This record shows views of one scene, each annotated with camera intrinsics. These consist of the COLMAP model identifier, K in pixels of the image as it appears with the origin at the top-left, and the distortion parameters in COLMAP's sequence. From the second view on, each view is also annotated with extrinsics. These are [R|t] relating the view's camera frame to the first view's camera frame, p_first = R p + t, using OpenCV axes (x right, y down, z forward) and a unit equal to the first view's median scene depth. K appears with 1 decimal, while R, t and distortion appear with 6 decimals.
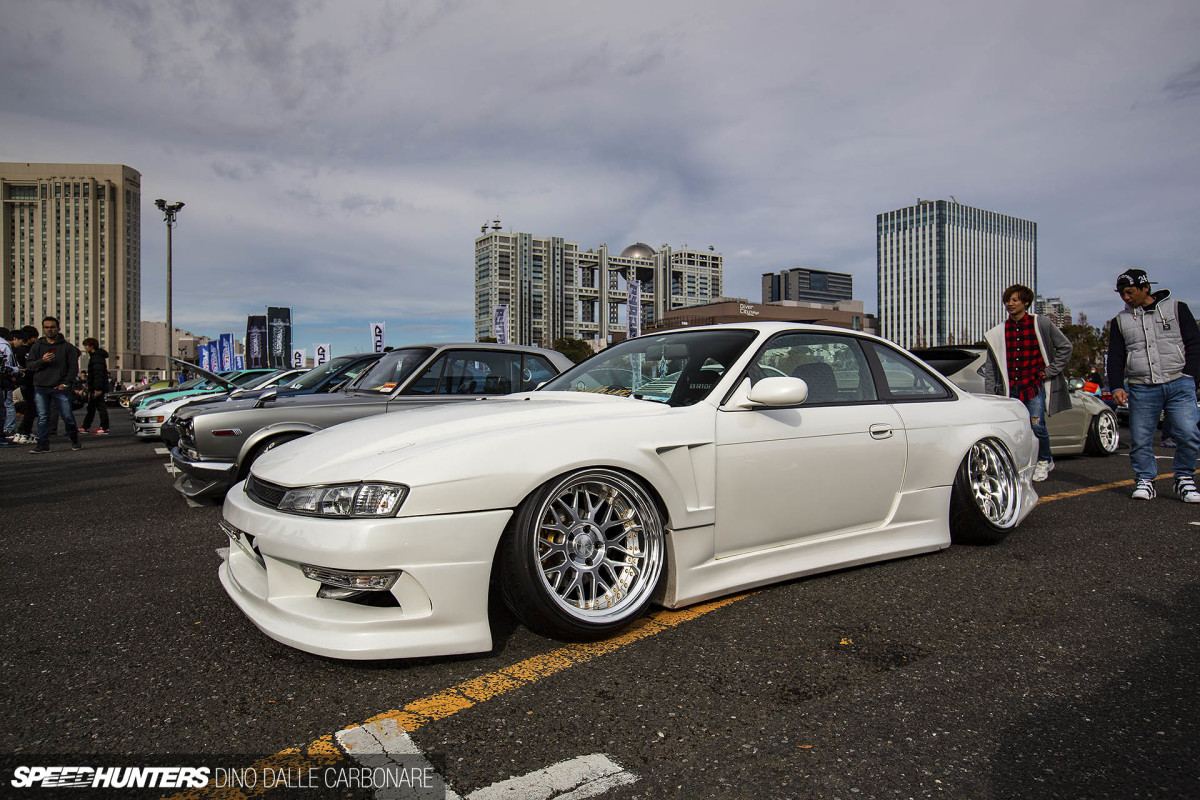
lens RADIAL K [[749.6, 0, 598.1], [0, 749.6, 393.7], [0, 0, 1]] dist [0.013468, 0.007749]
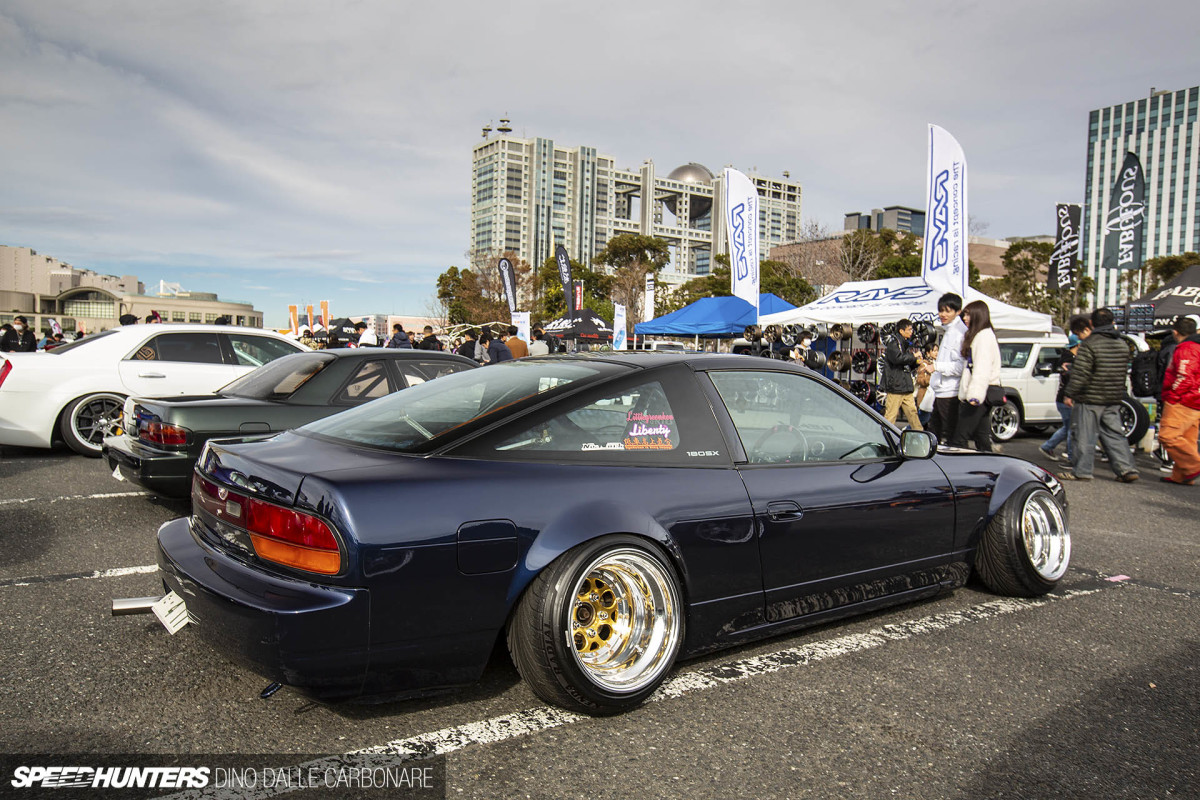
lens RADIAL K [[880.0, 0, 601.5], [0, 880.0, 394.7], [0, 0, 1]] dist [0.017880, 0.023492]
pose [[0.999410, 0.027643, 0.020403, -0.051852], [-0.028302, 0.999062, 0.032770, 0.000405], [-0.019478, -0.033328, 0.999255, 0.148137]]
